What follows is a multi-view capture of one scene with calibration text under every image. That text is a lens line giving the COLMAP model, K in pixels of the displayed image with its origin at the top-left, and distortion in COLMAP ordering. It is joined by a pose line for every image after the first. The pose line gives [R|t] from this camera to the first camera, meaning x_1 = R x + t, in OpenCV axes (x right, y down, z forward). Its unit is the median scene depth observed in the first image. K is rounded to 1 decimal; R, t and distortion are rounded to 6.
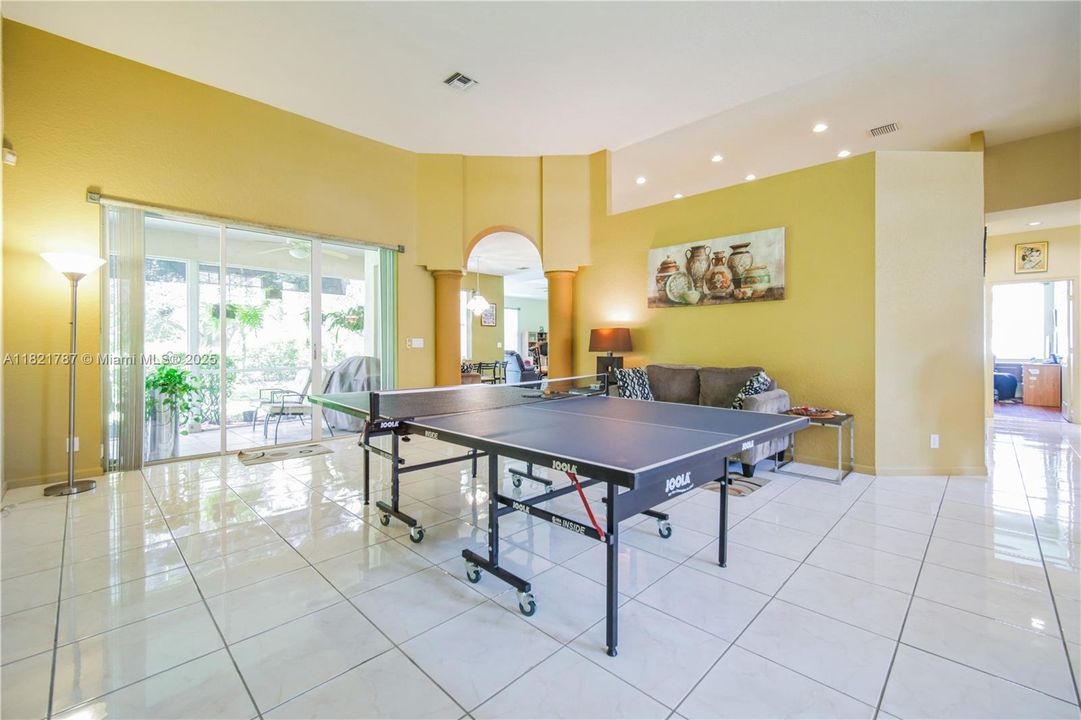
lens RADIAL K [[455.5, 0, 543.1], [0, 455.5, 352.0], [0, 0, 1]] dist [0.001442, -0.000531]
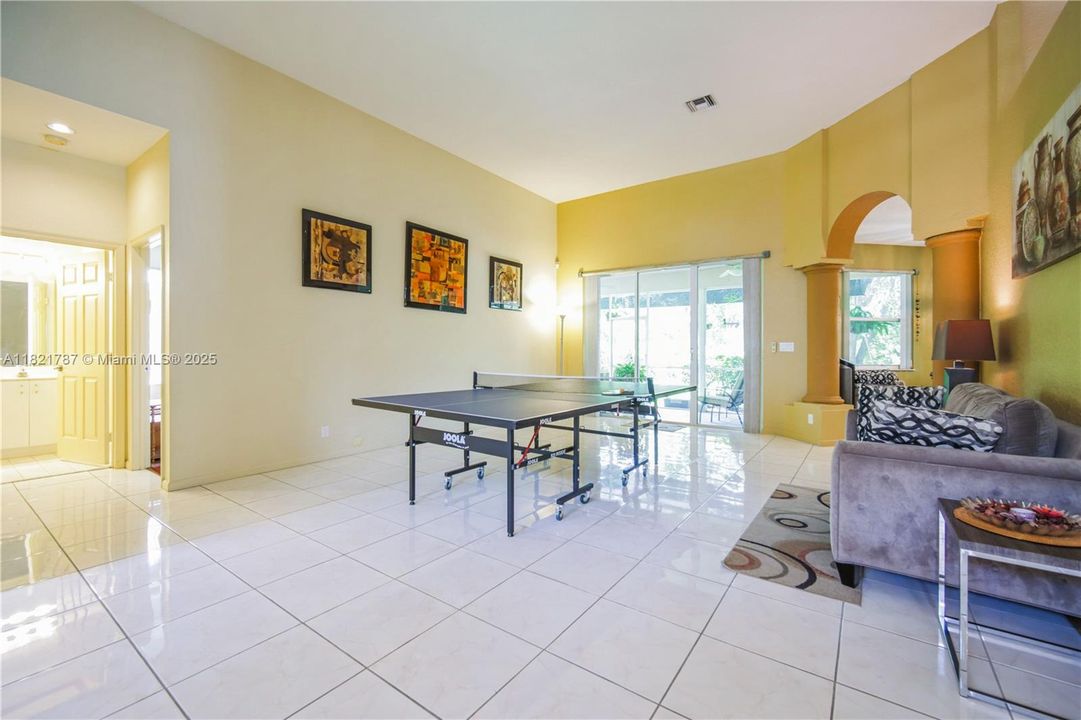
lens RADIAL K [[455.5, 0, 543.1], [0, 455.5, 352.0], [0, 0, 1]] dist [0.001442, -0.000531]
pose [[0.145595, 0.007232, -0.989318, 0.751806], [-0.016547, 0.999851, 0.004874, -0.006031], [0.989206, 0.015661, 0.145693, 0.432984]]
